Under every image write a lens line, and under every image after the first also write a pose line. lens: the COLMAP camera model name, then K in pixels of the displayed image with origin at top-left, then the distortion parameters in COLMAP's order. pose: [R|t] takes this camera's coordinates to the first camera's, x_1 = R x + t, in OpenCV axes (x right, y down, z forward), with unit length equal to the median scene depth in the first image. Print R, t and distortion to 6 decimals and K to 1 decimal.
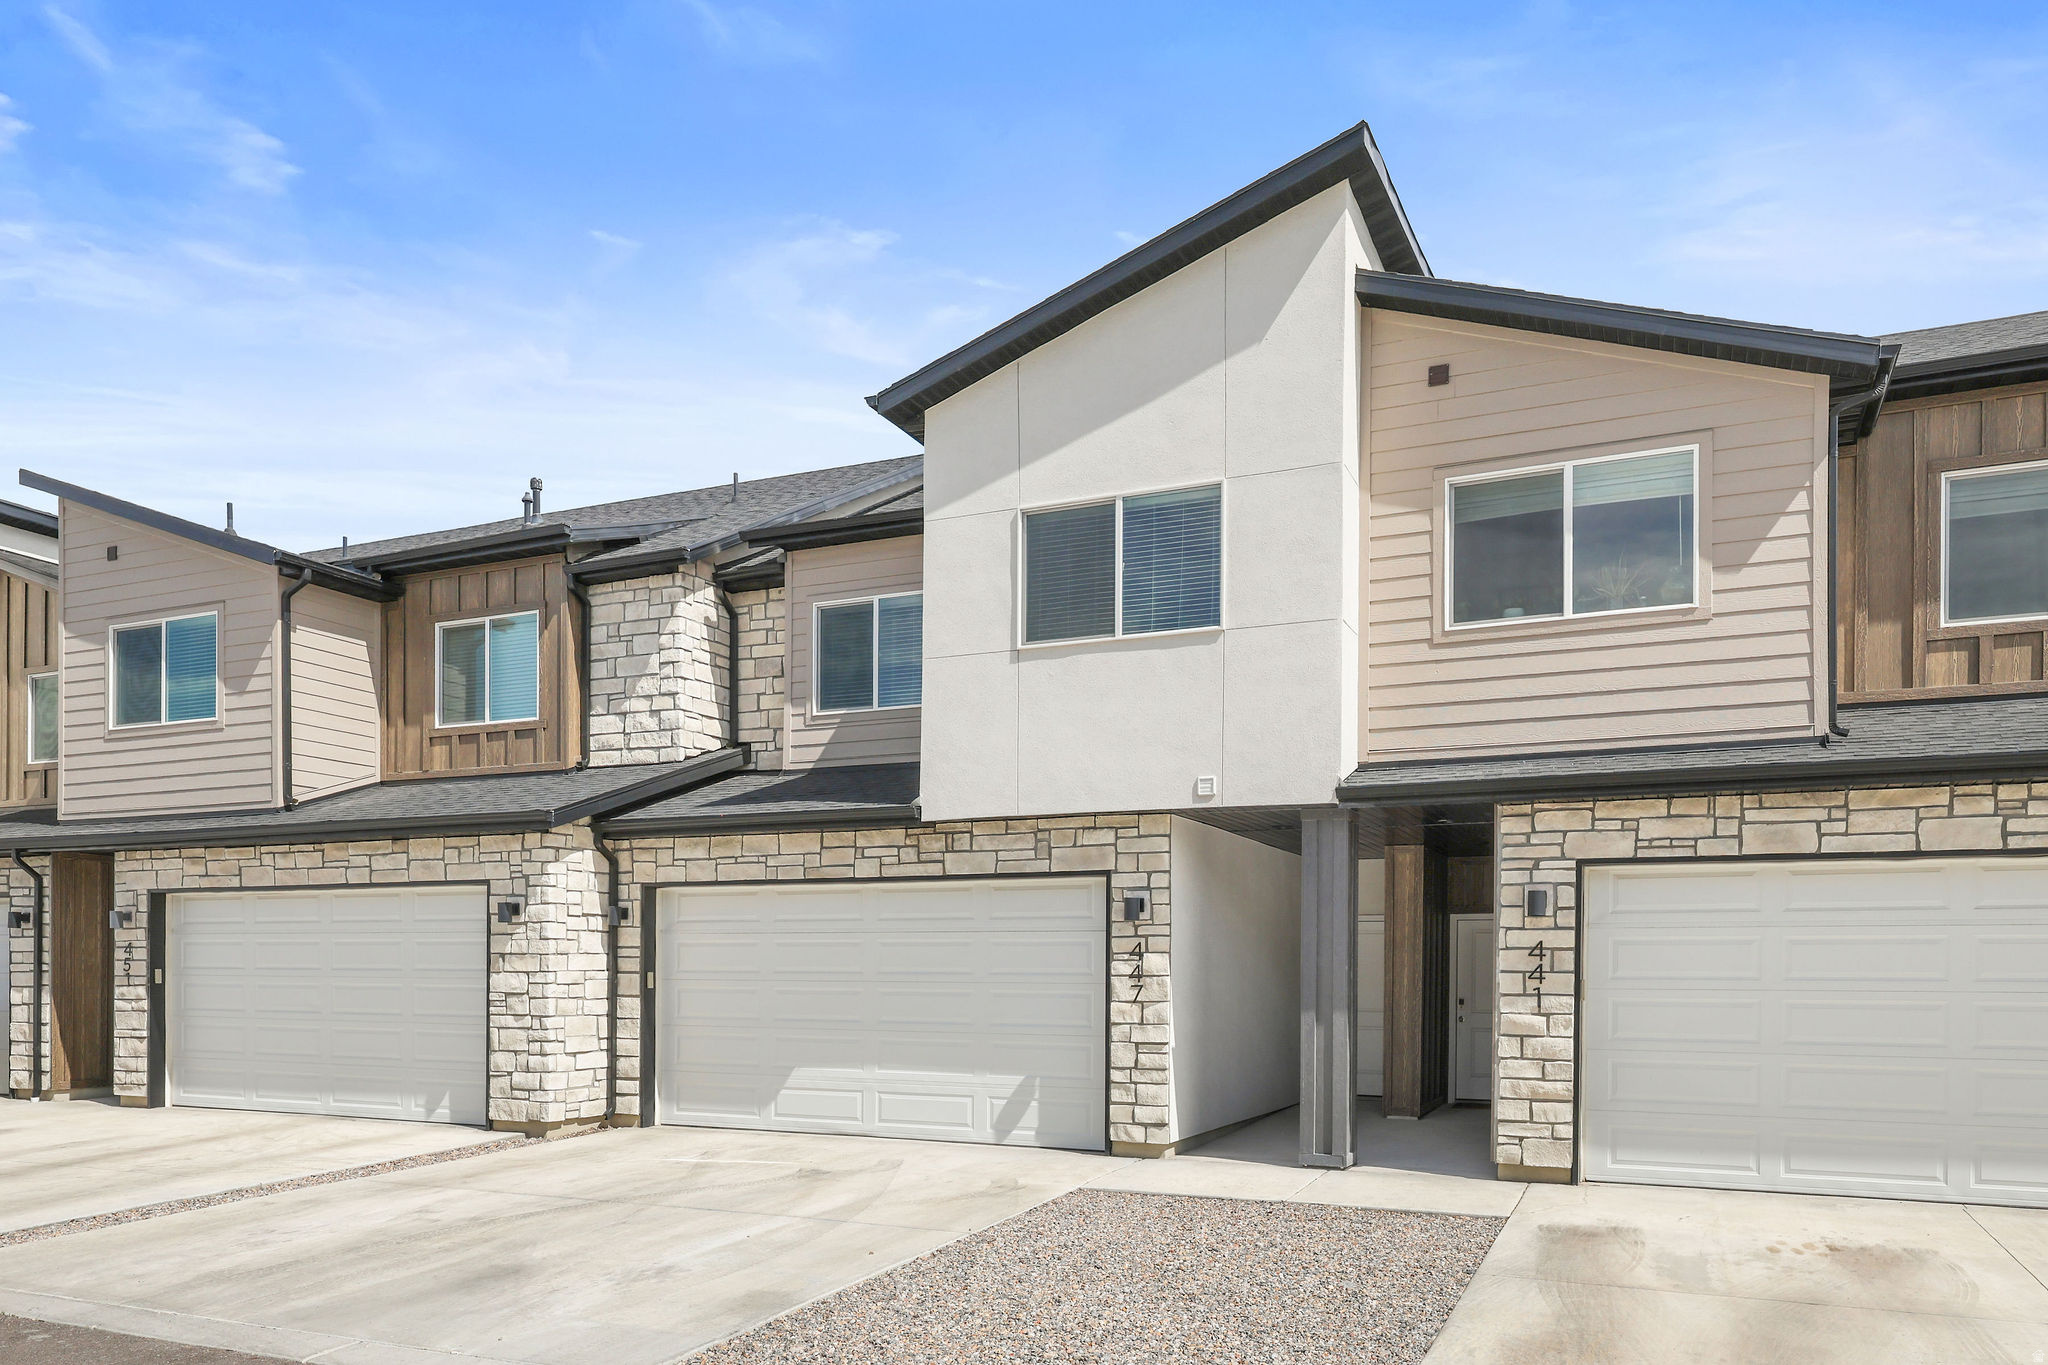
lens RADIAL K [[1417.1, 0, 1023.1], [0, 1417.1, 671.0], [0, 0, 1]] dist [0.004377, -0.001627]
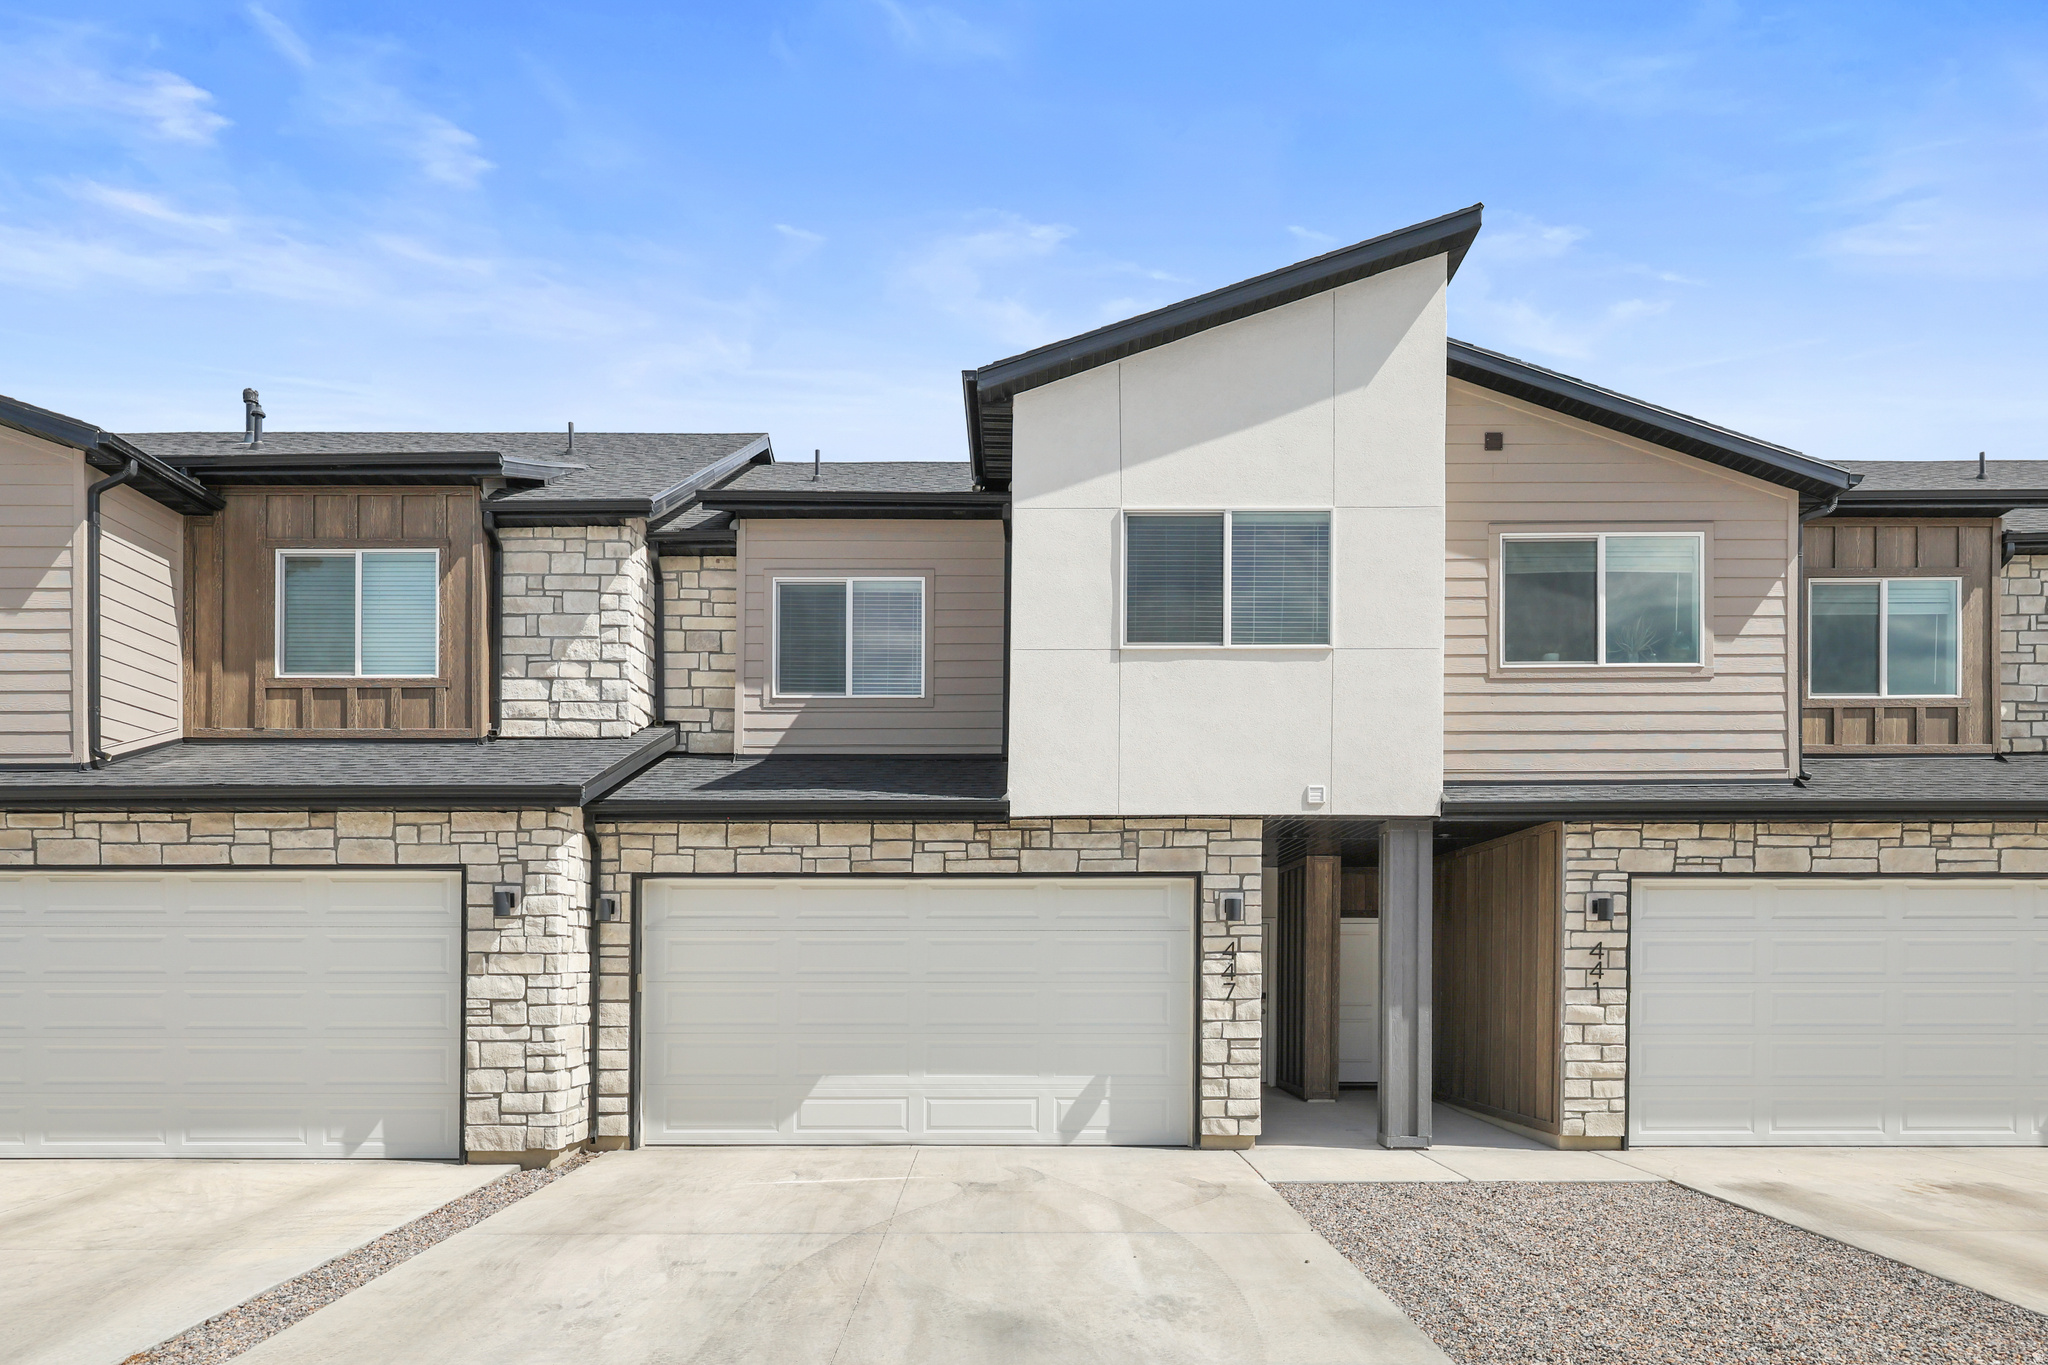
lens RADIAL K [[1335.5, 0, 1023.9], [0, 1335.5, 696.4], [0, 0, 1]] dist [0.002926, -0.000669]
pose [[0.912510, 0.077521, 0.401641, -0.441350], [-0.079952, 0.996741, -0.010734, 0.033665], [-0.401164, -0.022317, 0.915734, 0.163819]]
